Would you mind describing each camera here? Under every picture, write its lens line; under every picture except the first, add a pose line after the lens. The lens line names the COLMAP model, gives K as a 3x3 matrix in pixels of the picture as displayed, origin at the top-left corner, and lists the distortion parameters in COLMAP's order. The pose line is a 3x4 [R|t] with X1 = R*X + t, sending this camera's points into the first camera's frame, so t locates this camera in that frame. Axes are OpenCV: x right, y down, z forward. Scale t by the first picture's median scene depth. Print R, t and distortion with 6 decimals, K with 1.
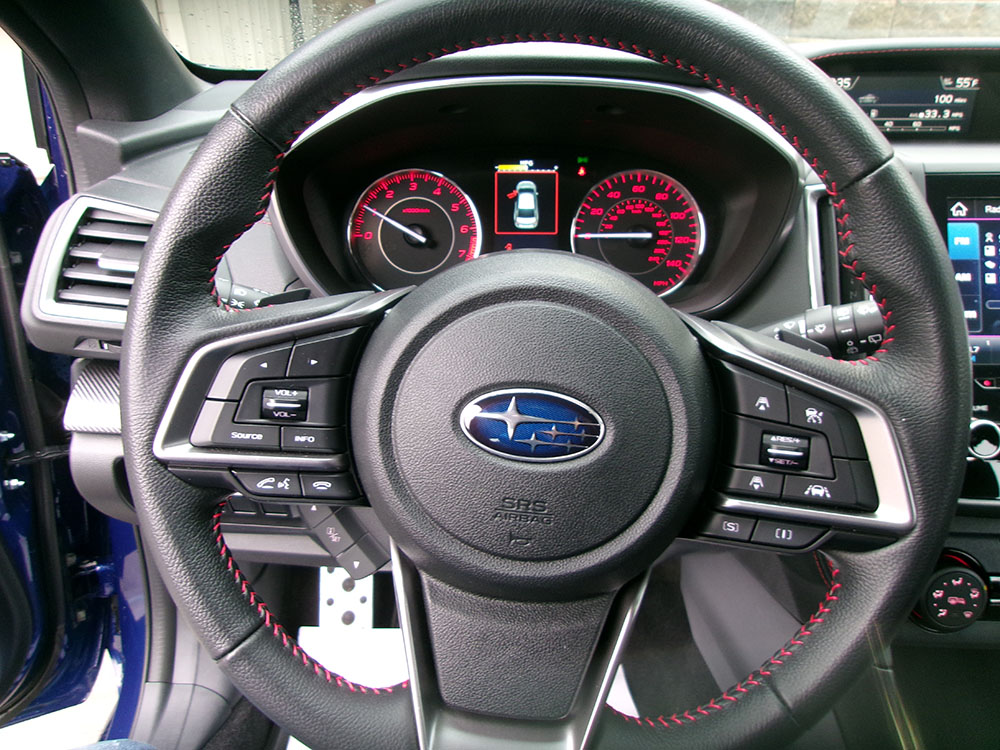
lens RADIAL K [[777.9, 0, 498.0], [0, 777.9, 378.6], [0, 0, 1]] dist [-0.012098, 0.029197]
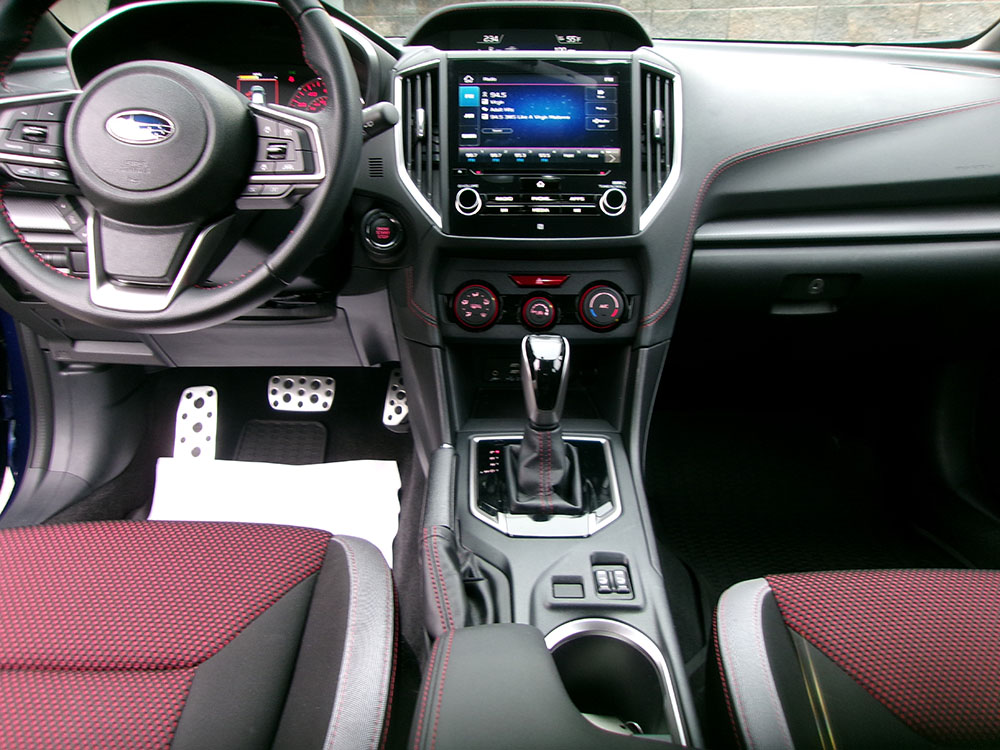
lens RADIAL K [[777.9, 0, 500.5], [0, 777.9, 372.0], [0, 0, 1]] dist [-0.012098, 0.029197]
pose [[0.999935, -0.005267, 0.010135, 0.644306], [0.006073, 0.996676, -0.081242, 0.582128], [-0.009673, 0.081298, 0.996643, -0.690133]]
